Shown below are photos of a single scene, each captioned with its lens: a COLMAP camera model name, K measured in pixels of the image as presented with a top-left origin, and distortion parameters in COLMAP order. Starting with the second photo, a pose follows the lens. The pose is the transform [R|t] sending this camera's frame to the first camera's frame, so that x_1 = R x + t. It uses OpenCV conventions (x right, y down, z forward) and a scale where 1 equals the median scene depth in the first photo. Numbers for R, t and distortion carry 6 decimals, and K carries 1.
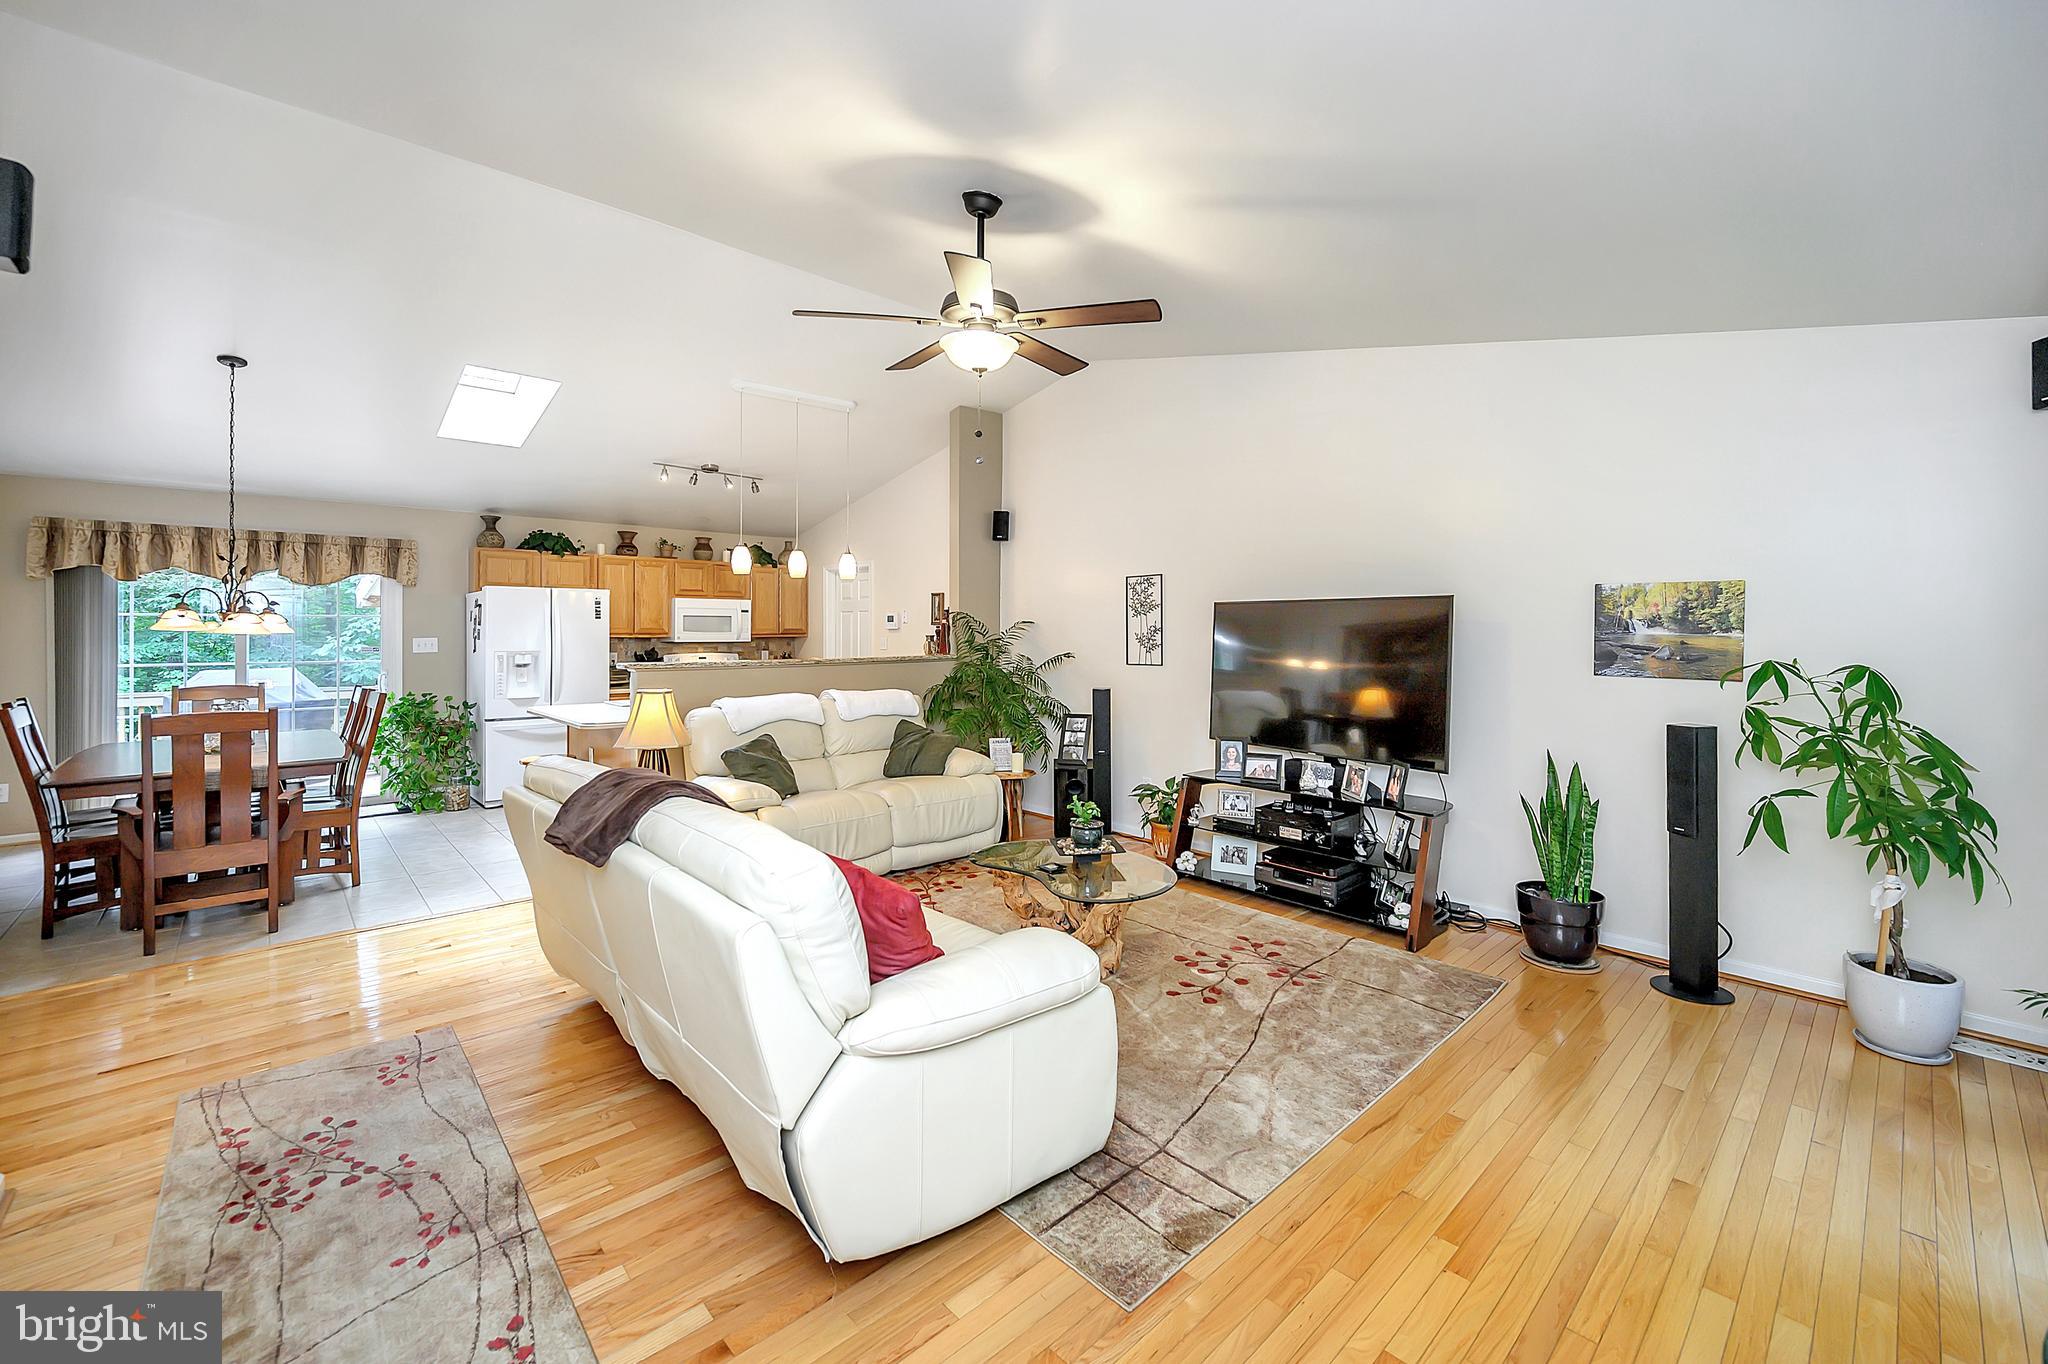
lens RADIAL K [[828.3, 0, 1031.7], [0, 828.3, 615.8], [0, 0, 1]] dist [-0.000658, -0.000207]
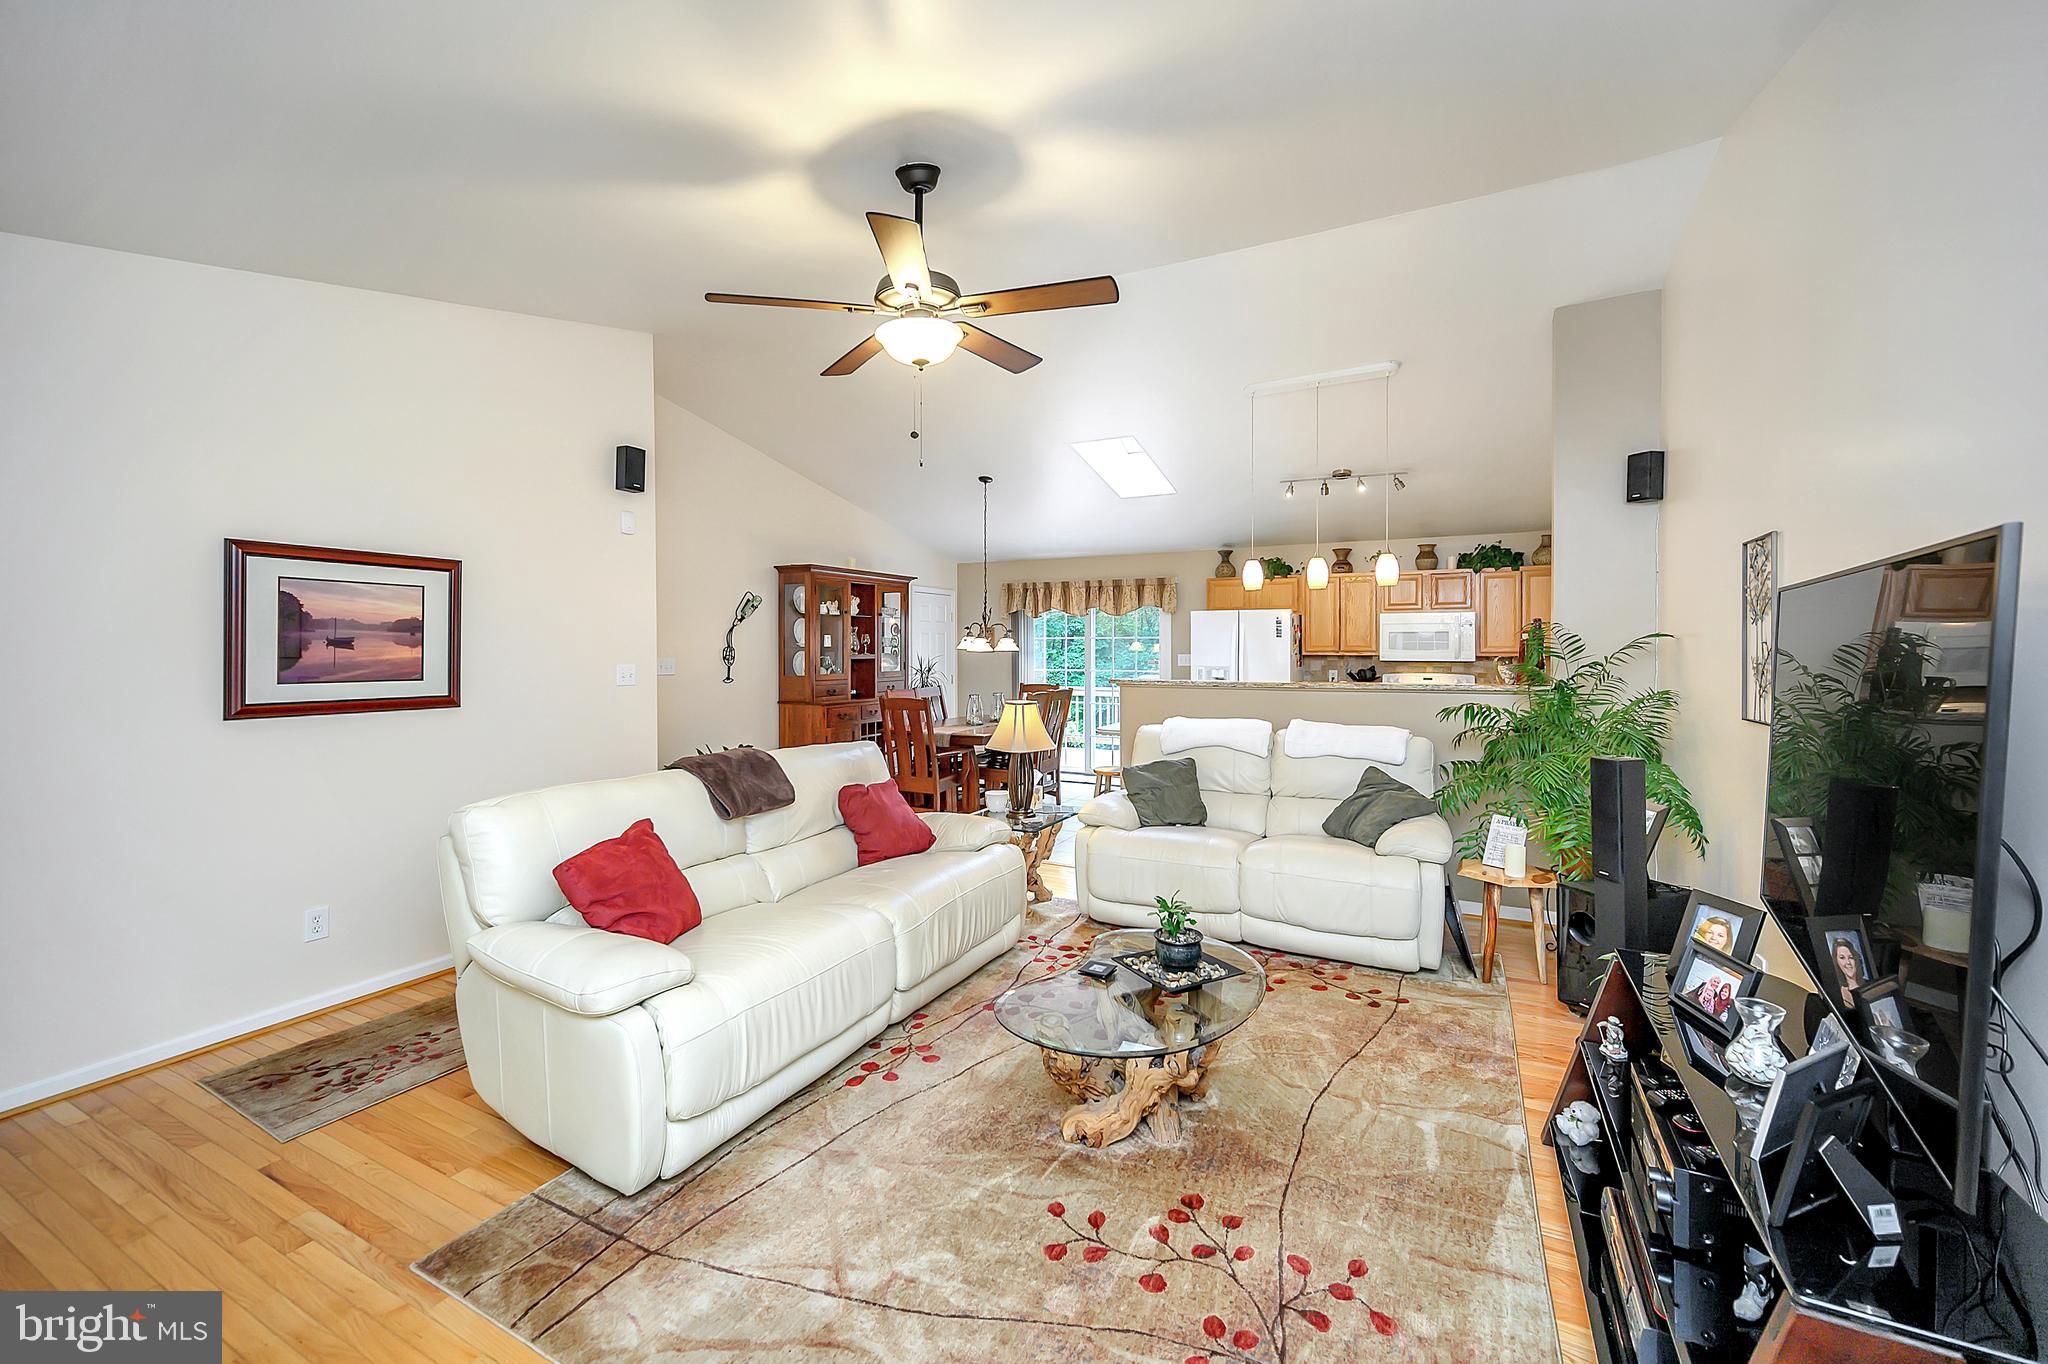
lens RADIAL K [[827.3, 0, 1025.3], [0, 827.3, 634.4], [0, 0, 1]] dist [0.000332, -0.000098]
pose [[0.339135, -0.014863, -0.940620, 0.376838], [0.017518, 0.999802, -0.009482, 0.004117], [0.940575, -0.013262, 0.339328, 0.367122]]
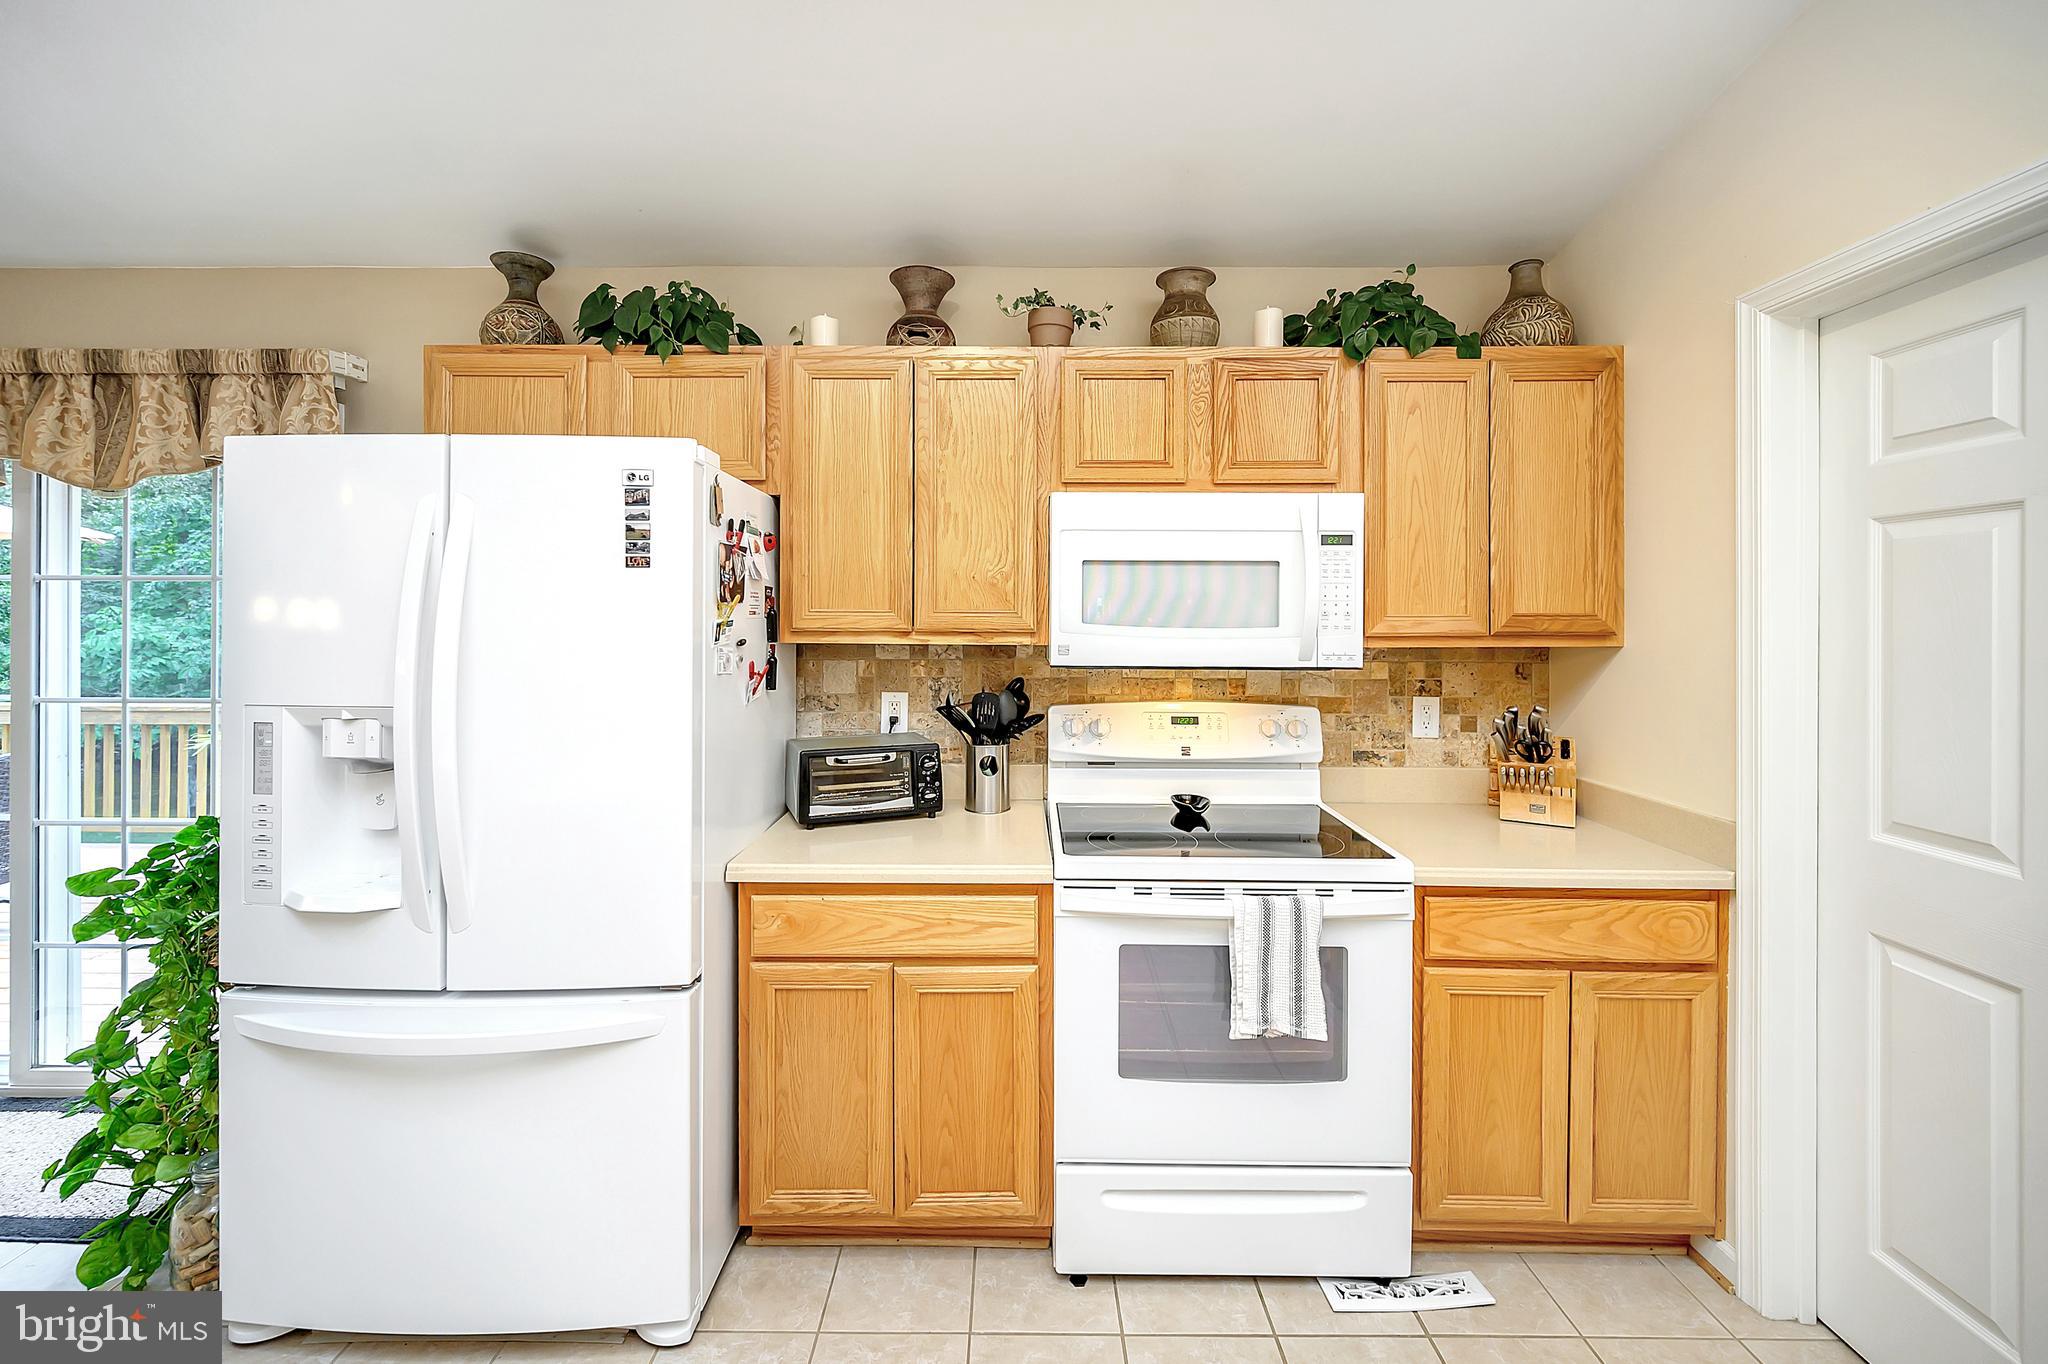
lens RADIAL K [[842.1, 0, 1020.7], [0, 842.1, 627.5], [0, 0, 1]] dist [-0.002237, -0.000309]
pose [[0.729865, 0.010616, -0.683509, -0.315148], [0.008771, 0.999652, 0.024893, 0.015836], [0.683535, -0.024163, 0.729517, 0.969039]]
